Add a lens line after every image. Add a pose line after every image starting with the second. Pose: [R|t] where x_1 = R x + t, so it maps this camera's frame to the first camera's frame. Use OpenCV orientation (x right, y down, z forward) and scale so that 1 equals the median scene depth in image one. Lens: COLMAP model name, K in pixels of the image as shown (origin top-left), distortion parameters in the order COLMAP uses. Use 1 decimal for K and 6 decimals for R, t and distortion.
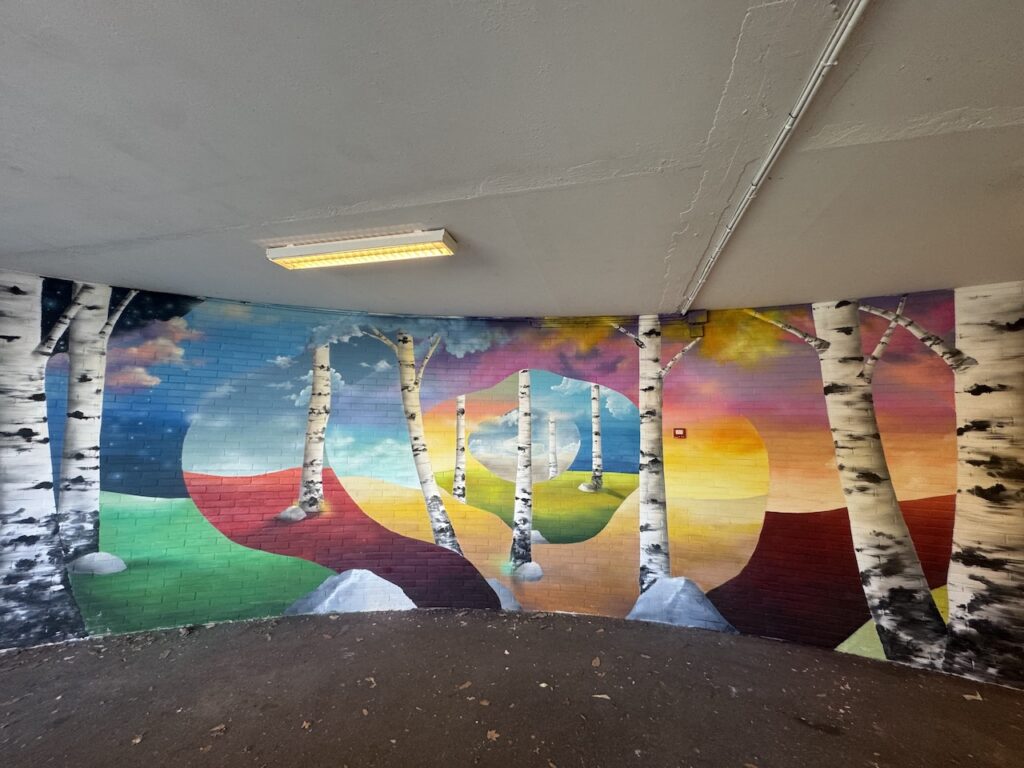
lens RADIAL K [[407.0, 0, 516.1], [0, 407.0, 382.3], [0, 0, 1]] dist [-0.006115, 0.000987]
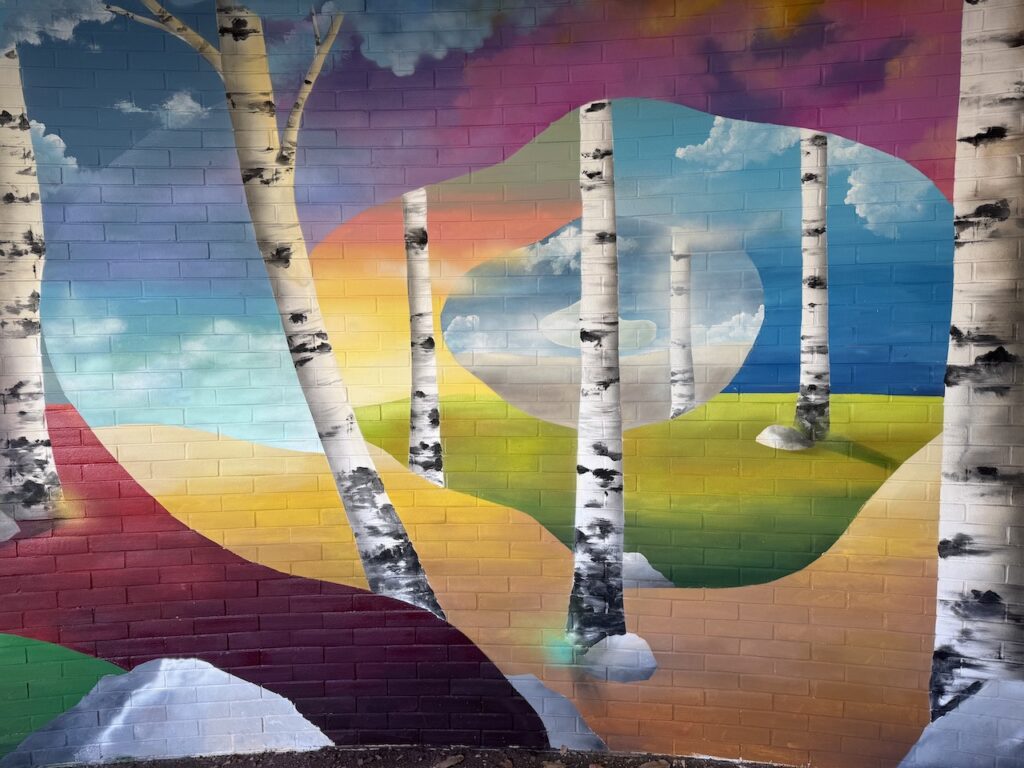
lens RADIAL K [[704.9, 0, 513.4], [0, 704.9, 387.6], [0, 0, 1]] dist [0.052471, -0.064764]
pose [[0.997880, -0.028738, -0.058393, -0.021023], [0.039512, 0.980464, 0.192692, 0.090154], [0.051714, -0.194590, 0.979520, 0.401381]]
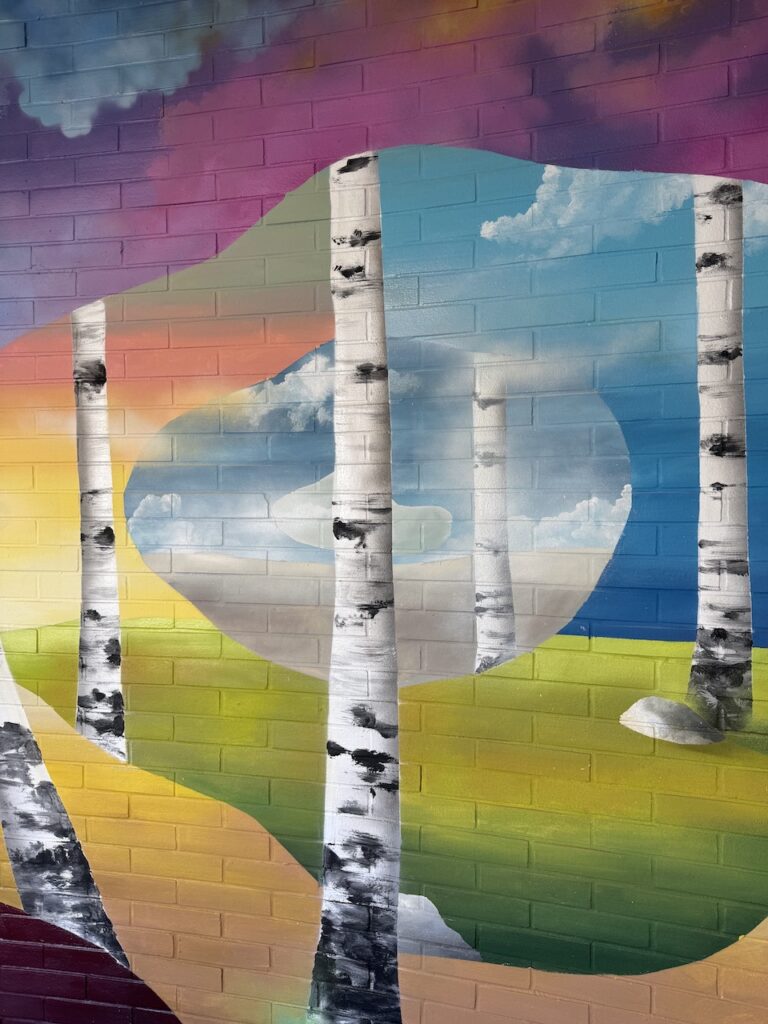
lens RADIAL K [[704.9, 0, 388.2], [0, 704.9, 516.0], [0, 0, 1]] dist [0.052471, -0.064764]
pose [[0.981951, -0.015858, -0.188469, 0.110760], [0.042272, 0.989673, 0.136967, 0.109296], [0.184351, -0.142462, 0.972481, 0.664677]]
